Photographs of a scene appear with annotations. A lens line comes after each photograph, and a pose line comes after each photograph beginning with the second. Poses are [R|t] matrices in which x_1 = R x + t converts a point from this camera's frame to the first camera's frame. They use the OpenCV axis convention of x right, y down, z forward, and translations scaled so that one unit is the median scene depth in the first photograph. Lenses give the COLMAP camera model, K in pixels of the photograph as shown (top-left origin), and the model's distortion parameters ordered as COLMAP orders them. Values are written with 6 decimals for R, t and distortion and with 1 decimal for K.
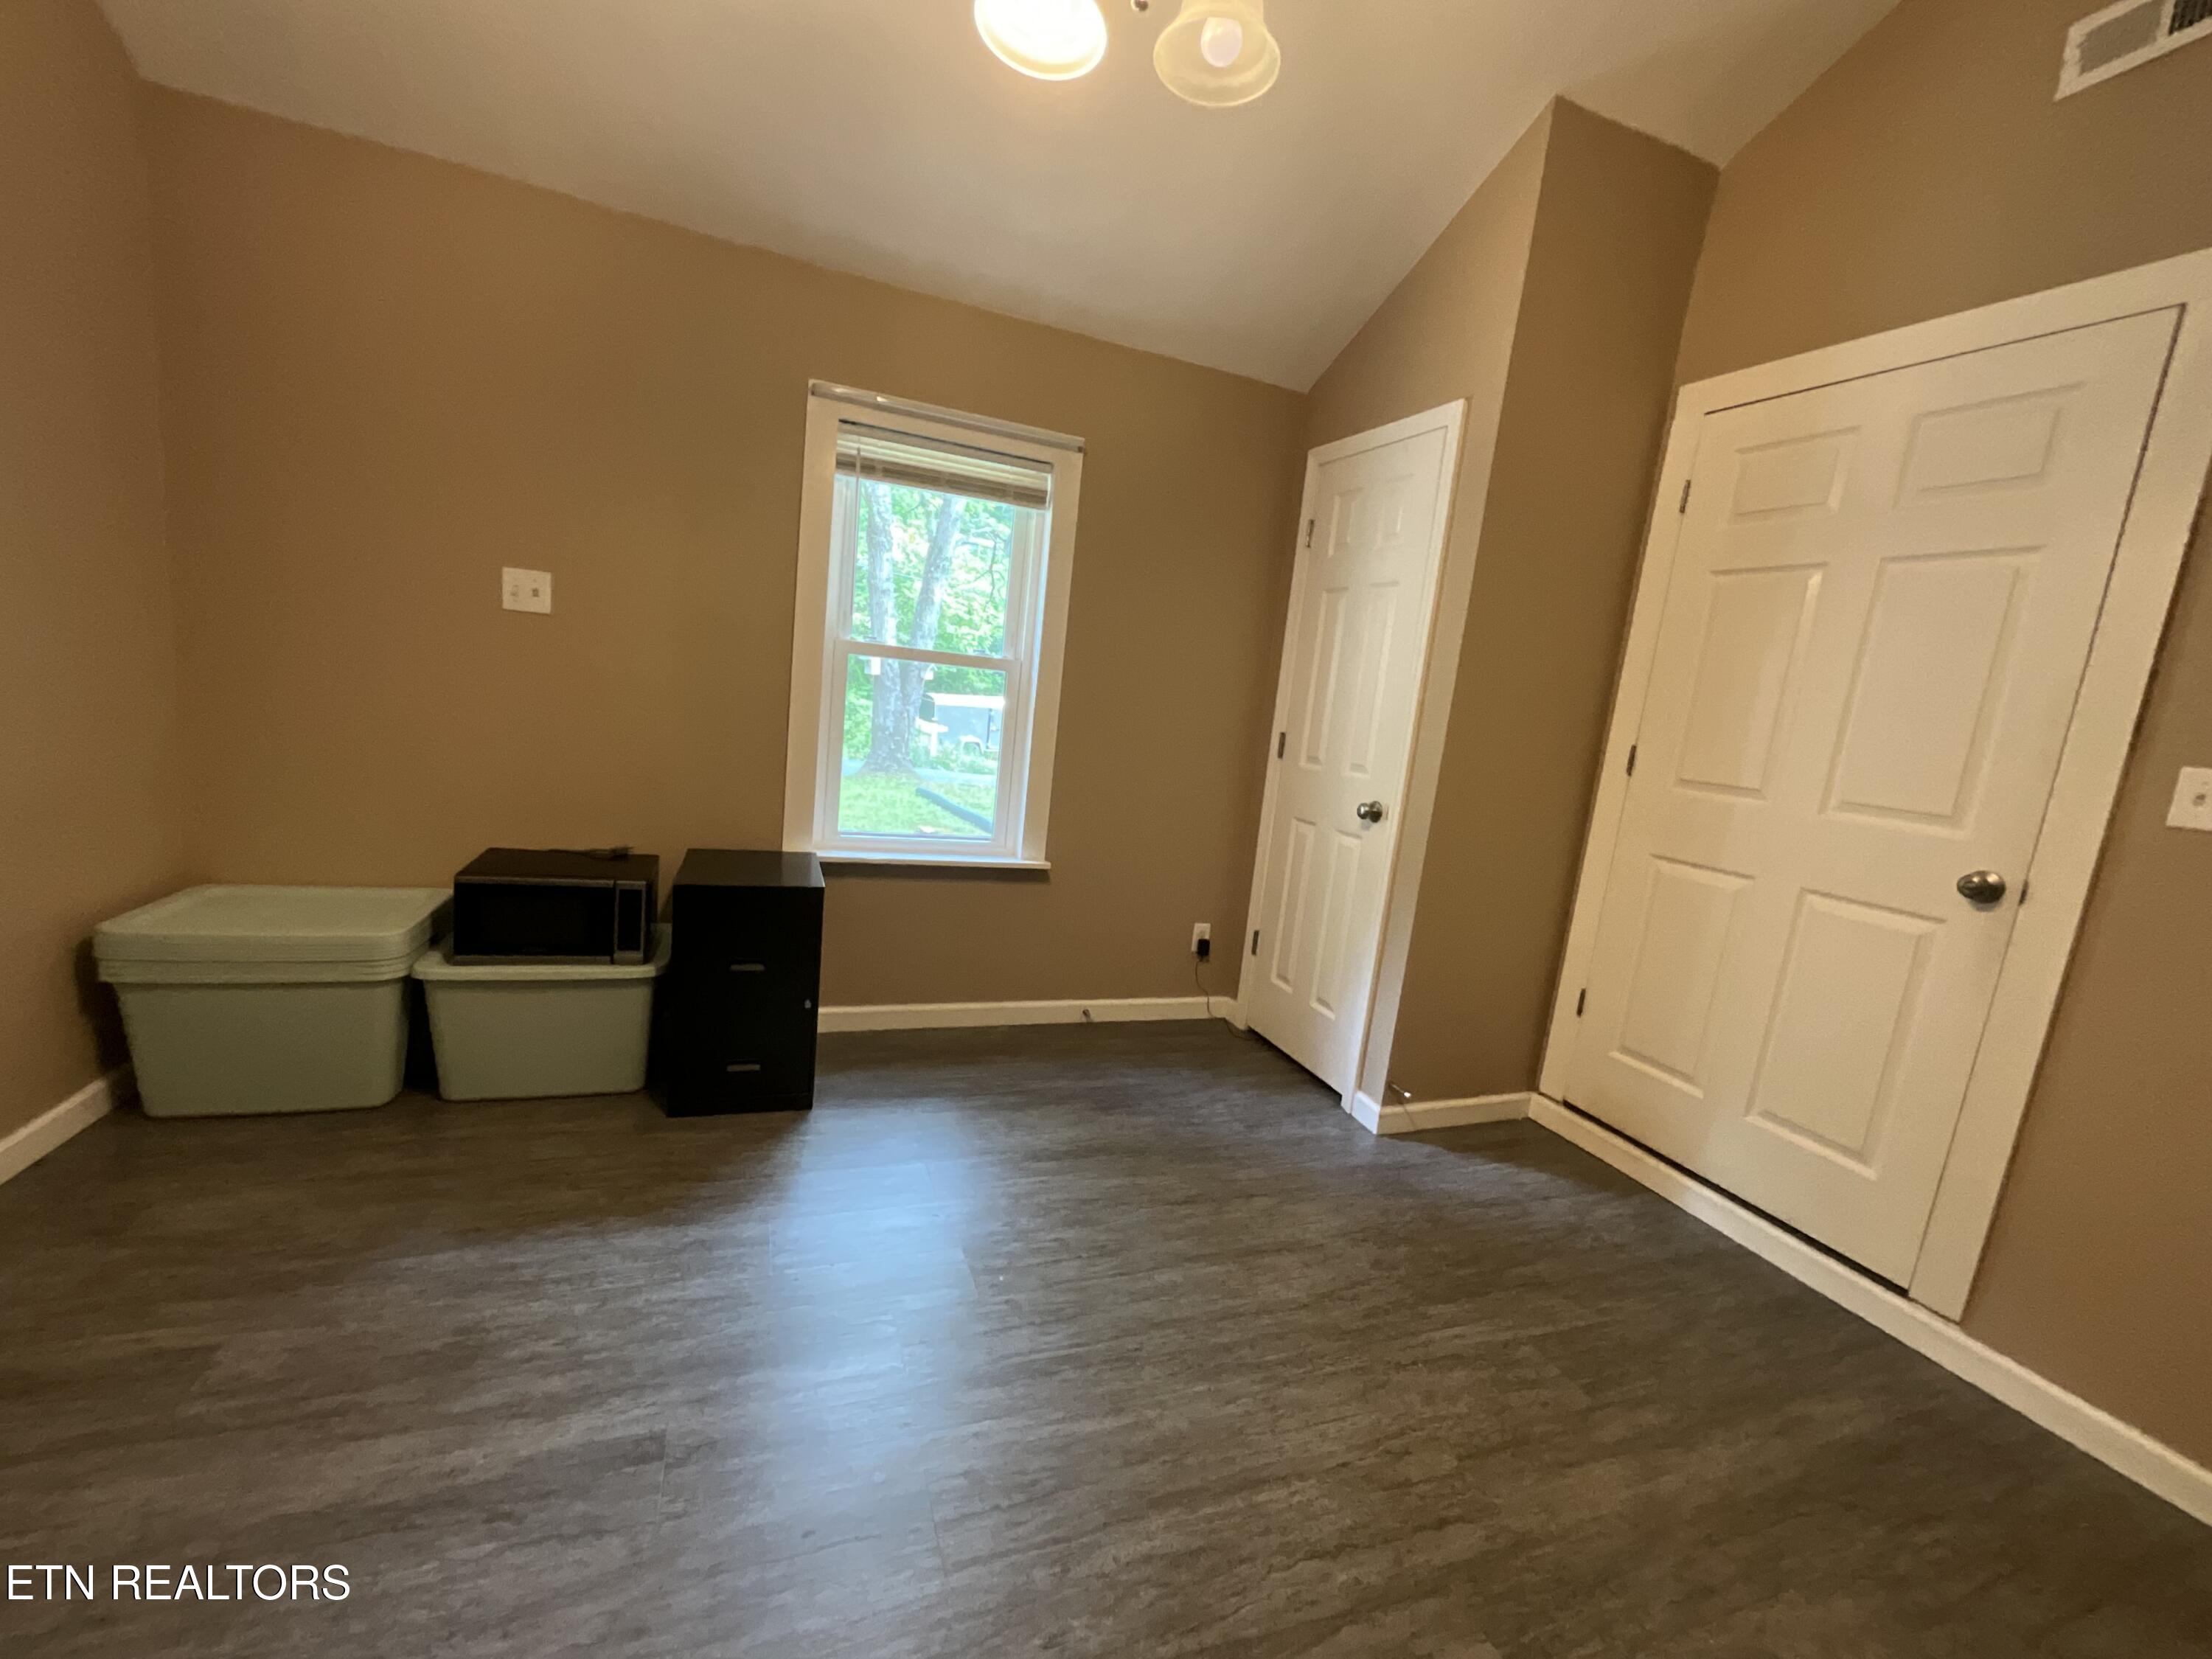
lens RADIAL K [[913.3, 0, 1107.2], [0, 913.3, 841.4], [0, 0, 1]] dist [-0.034014, 0.025119]
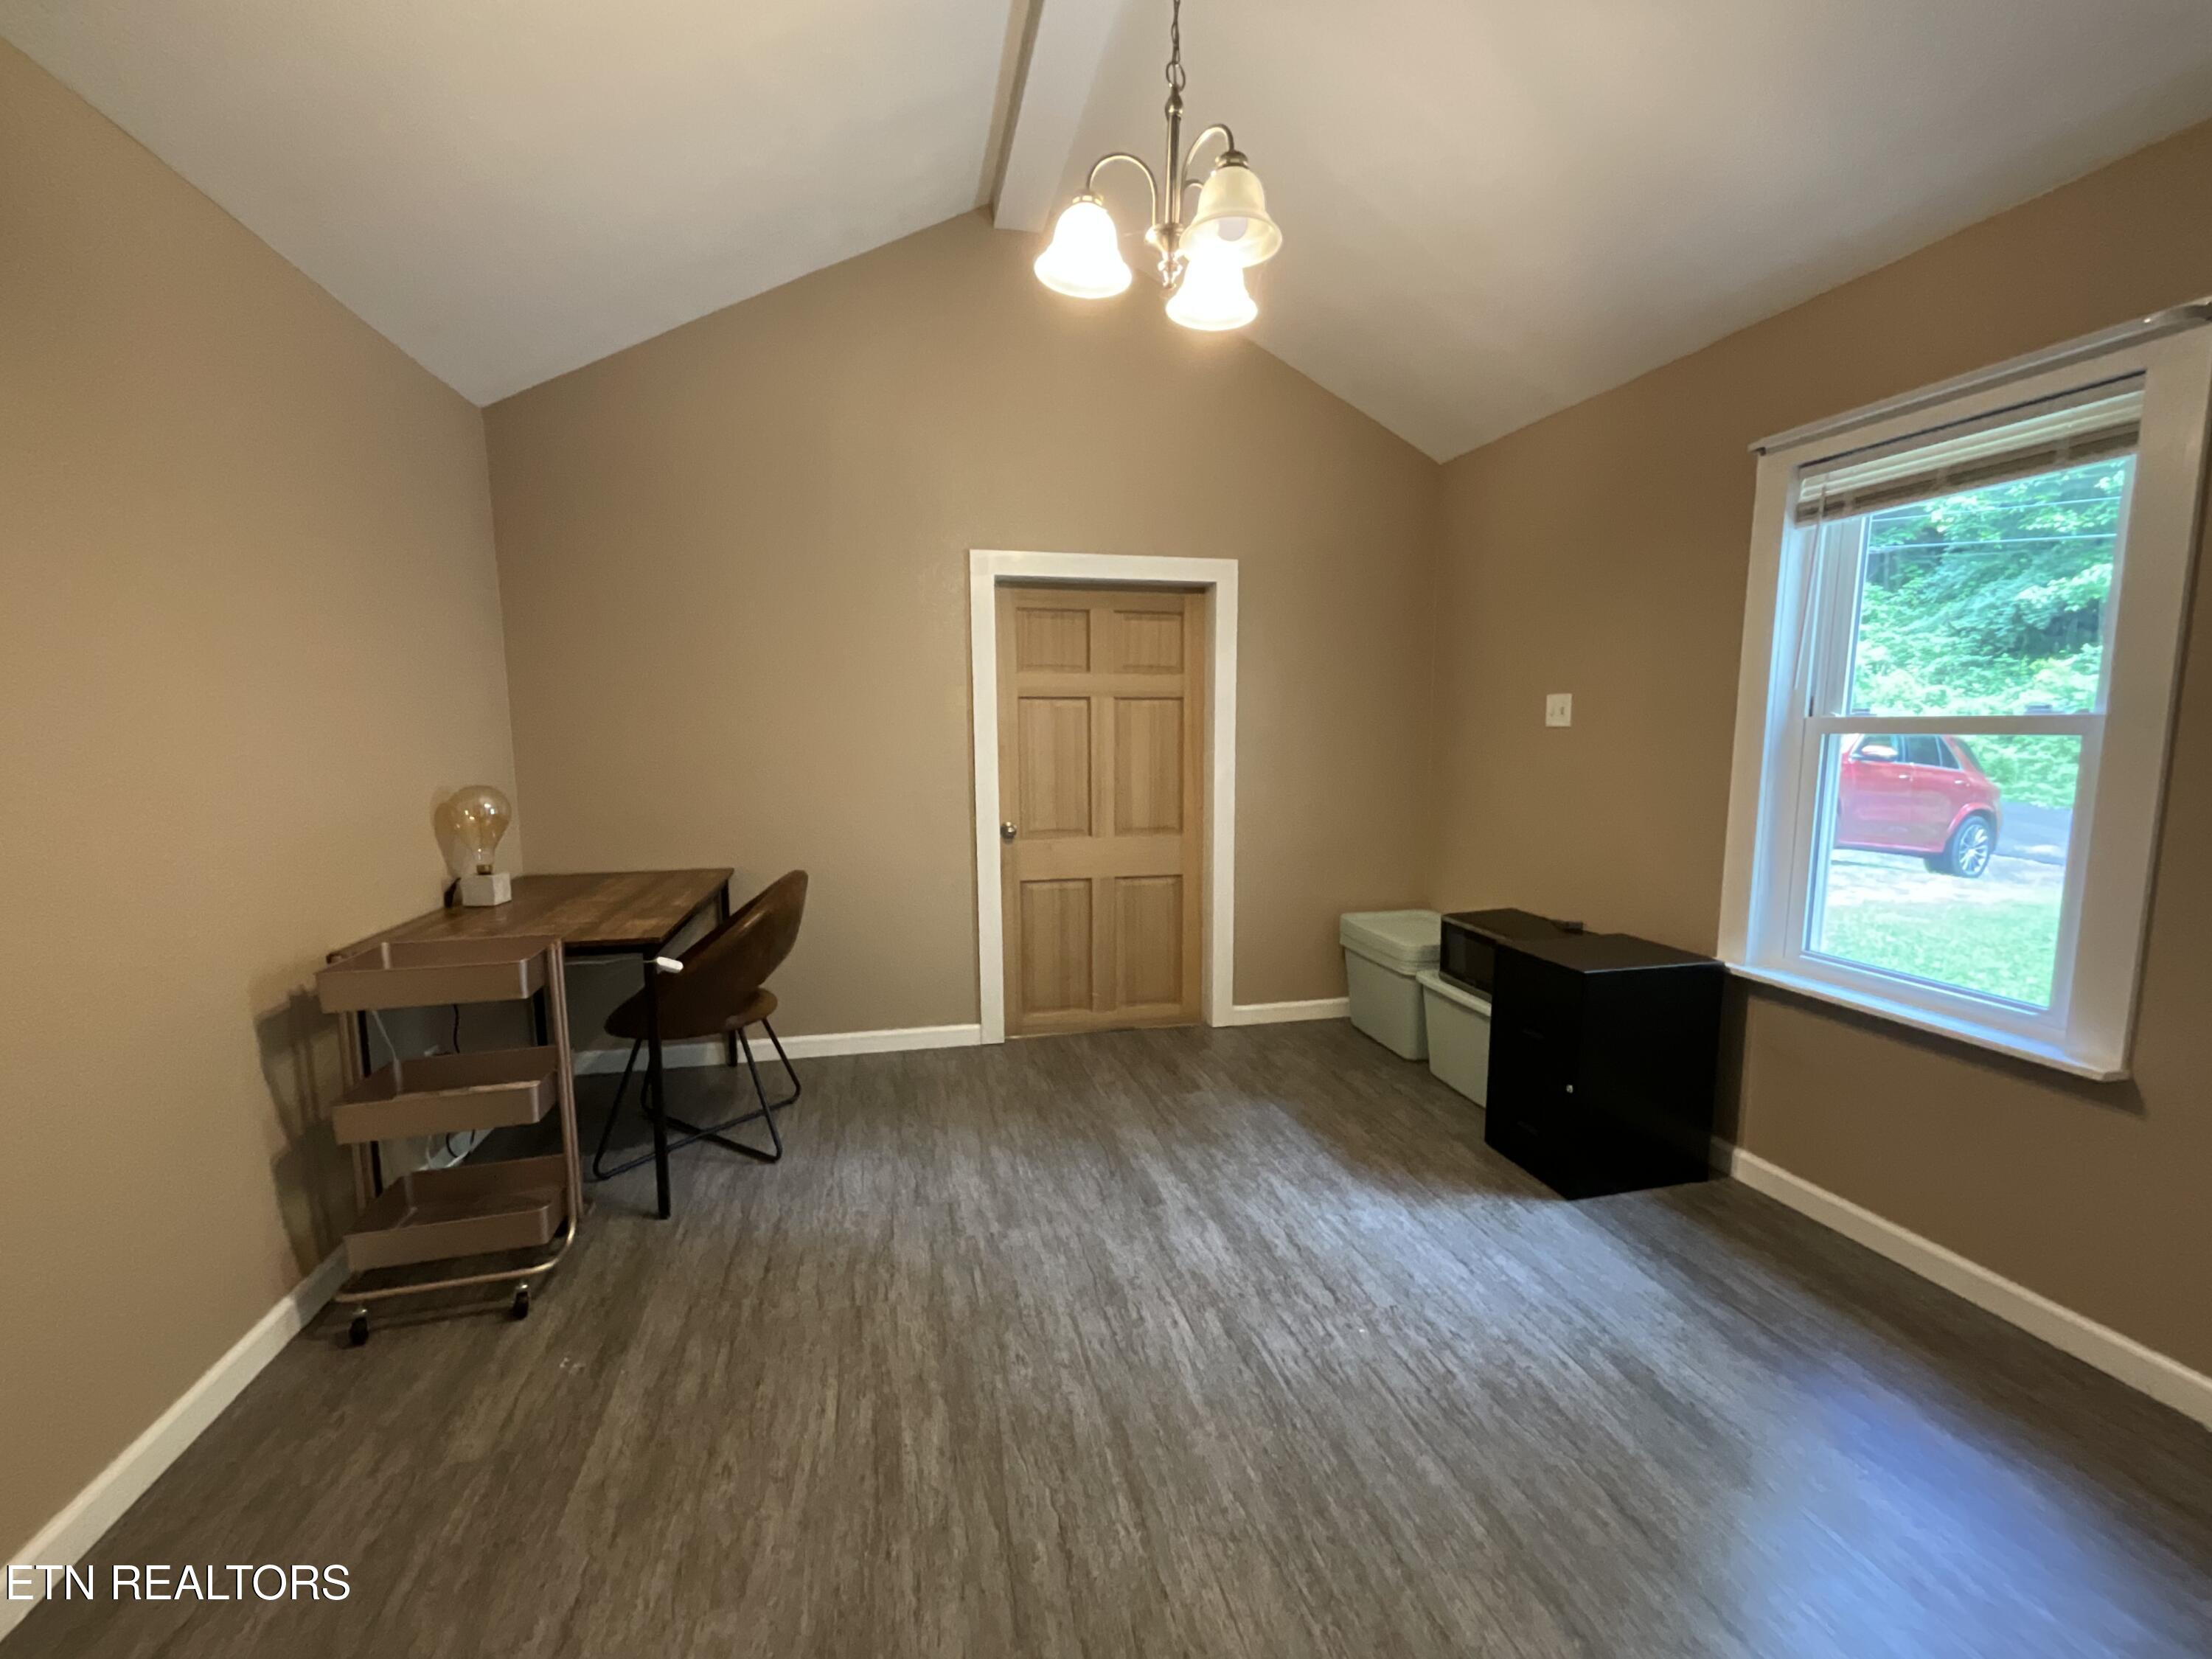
lens RADIAL K [[902.3, 0, 1098.0], [0, 902.3, 832.6], [0, 0, 1]] dist [0.002041, 0.000206]
pose [[-0.133310, 0.007130, -0.991049, 0.999301], [-0.167918, 0.985354, 0.029677, -0.055411], [0.976746, 0.170371, -0.130160, 0.804493]]
